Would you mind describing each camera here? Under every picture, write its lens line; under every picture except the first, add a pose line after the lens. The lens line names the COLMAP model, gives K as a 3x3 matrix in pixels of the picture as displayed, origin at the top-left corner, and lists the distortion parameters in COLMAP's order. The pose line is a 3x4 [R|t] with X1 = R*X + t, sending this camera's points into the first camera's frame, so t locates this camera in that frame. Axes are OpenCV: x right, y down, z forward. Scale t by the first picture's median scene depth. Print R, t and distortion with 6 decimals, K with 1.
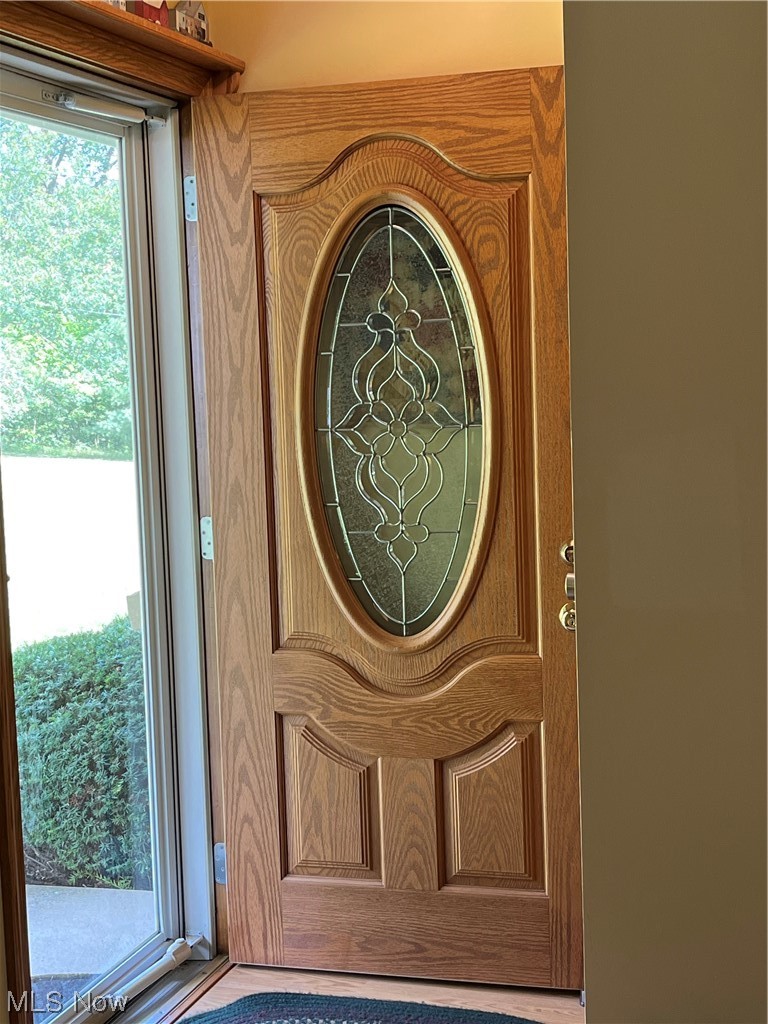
lens RADIAL K [[1568.3, 0, 381.2], [0, 1568.3, 514.0], [0, 0, 1]] dist [0.171790, 0.000000]
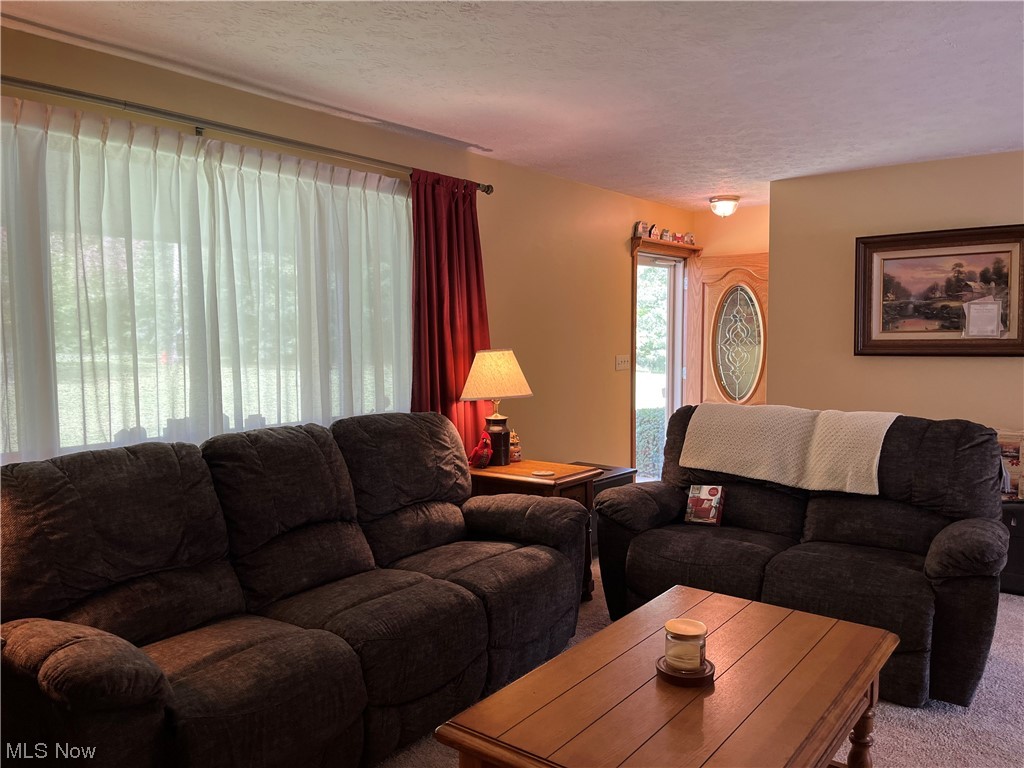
lens RADIAL K [[774.1, 0, 508.5], [0, 774.1, 381.2], [0, 0, 1]] dist [0.011427, 0.000672]
pose [[0.937742, 0.054804, -0.342982, 0.134871], [-0.064132, 0.997815, -0.015905, 0.095245], [0.341360, 0.036911, 0.939207, -0.907820]]
